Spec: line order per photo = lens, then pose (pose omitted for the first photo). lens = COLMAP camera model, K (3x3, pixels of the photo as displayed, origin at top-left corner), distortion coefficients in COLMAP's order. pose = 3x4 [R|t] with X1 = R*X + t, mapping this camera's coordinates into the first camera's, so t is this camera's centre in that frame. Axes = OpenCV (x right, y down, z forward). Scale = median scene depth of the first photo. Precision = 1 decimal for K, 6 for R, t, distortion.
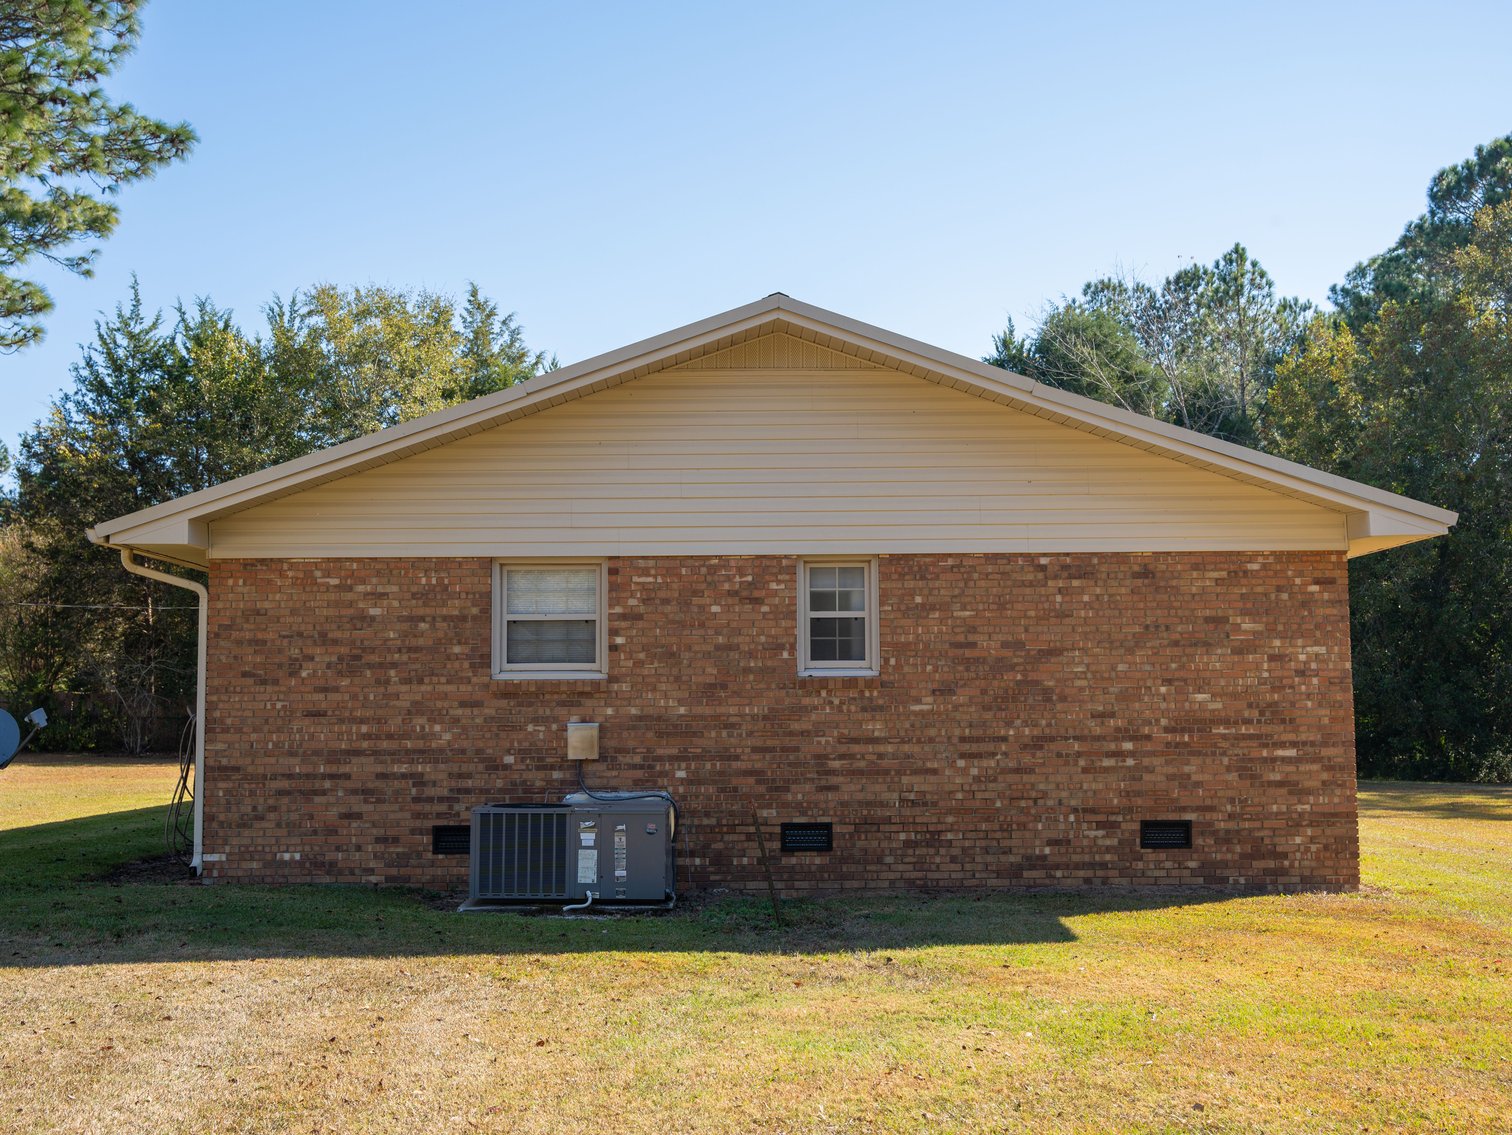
lens RADIAL K [[1659.8, 0, 756.3], [0, 1659.8, 563.8], [0, 0, 1]] dist [-0.006542, 0.000000]
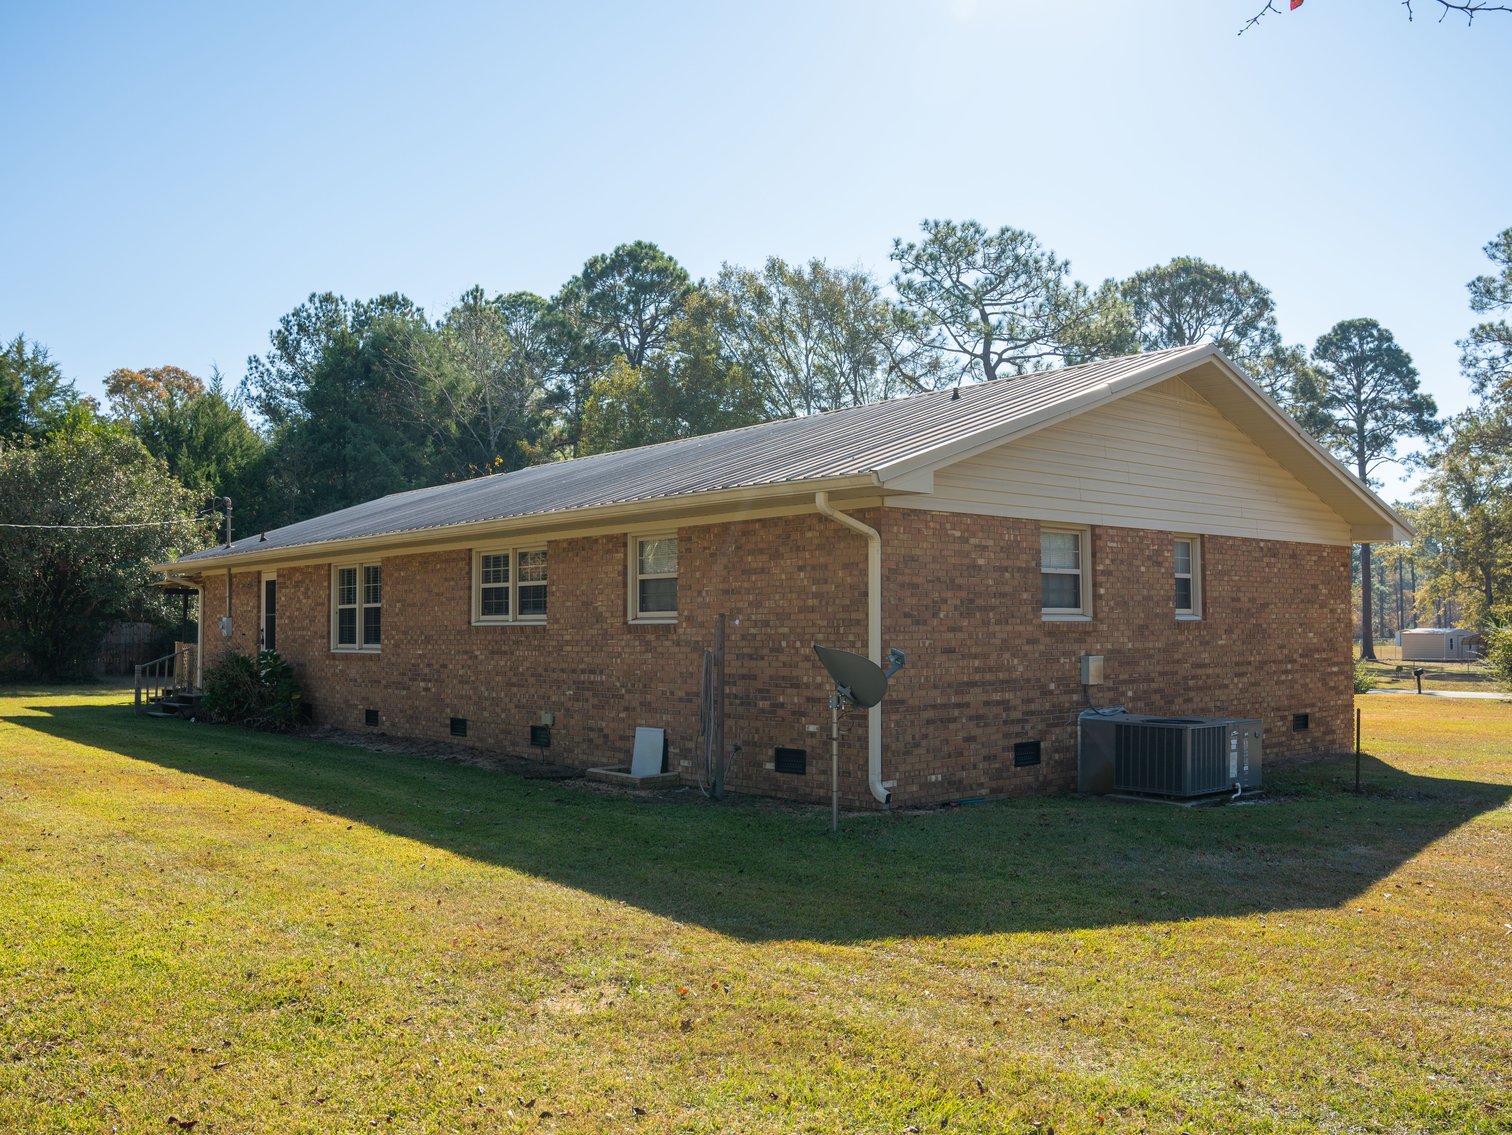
lens RADIAL K [[1252.2, 0, 756.5], [0, 1252.2, 572.3], [0, 0, 1]] dist [-0.035091, 0.001980]
pose [[0.765890, 0.031812, 0.642184, -0.910417], [-0.056064, 0.998275, 0.017412, 0.029877], [-0.640522, -0.049339, 0.766353, 0.434844]]
